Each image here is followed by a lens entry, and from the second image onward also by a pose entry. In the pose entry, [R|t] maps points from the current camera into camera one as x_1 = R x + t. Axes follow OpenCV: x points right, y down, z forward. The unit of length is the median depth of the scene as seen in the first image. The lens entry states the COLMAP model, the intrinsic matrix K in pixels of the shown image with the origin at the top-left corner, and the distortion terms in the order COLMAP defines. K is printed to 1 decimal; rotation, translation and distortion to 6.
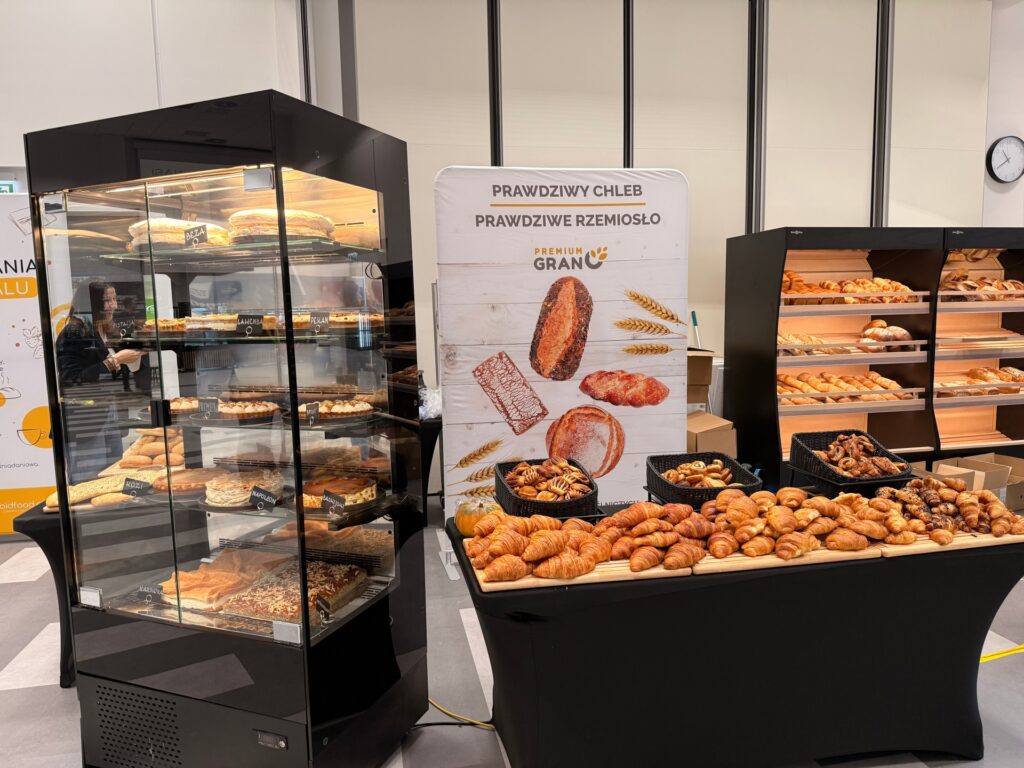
lens RADIAL K [[722.7, 0, 512.0], [0, 722.7, 384.0], [0, 0, 1]] dist [0.101030, -0.001522]
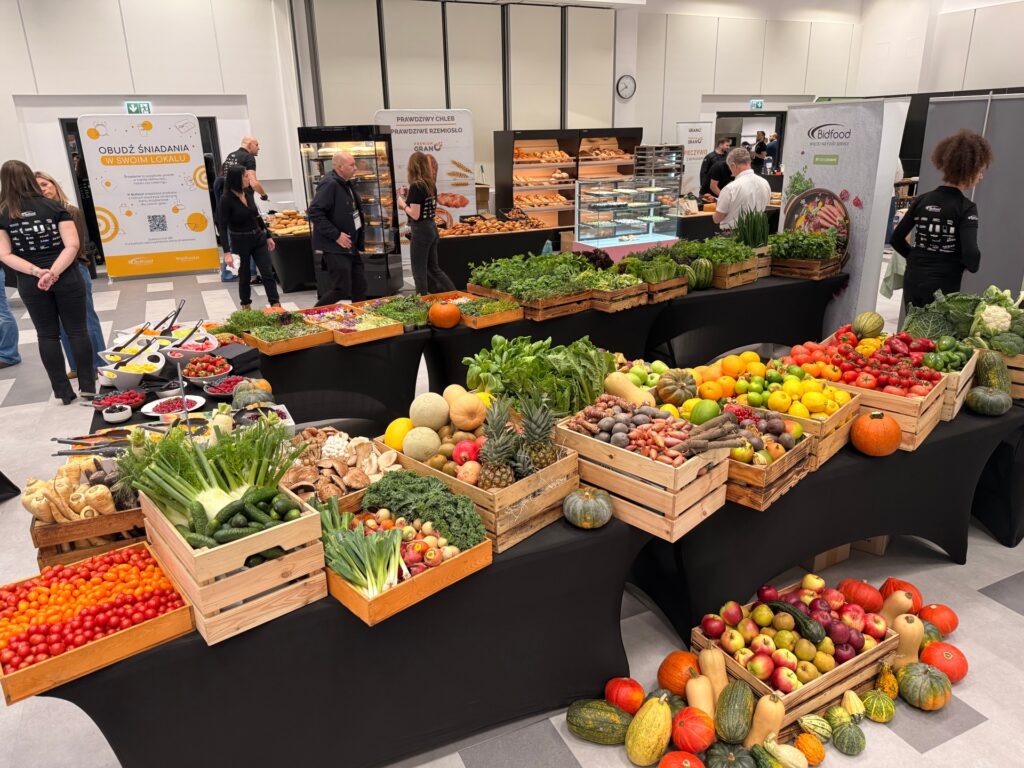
lens RADIAL K [[722.7, 0, 512.0], [0, 722.7, 384.0], [0, 0, 1]] dist [0.101030, -0.001522]
pose [[0.972022, -0.077077, 0.221882, -0.223759], [0.028231, 0.976116, 0.215409, 0.079611], [-0.233186, -0.203119, 0.950982, -1.404634]]
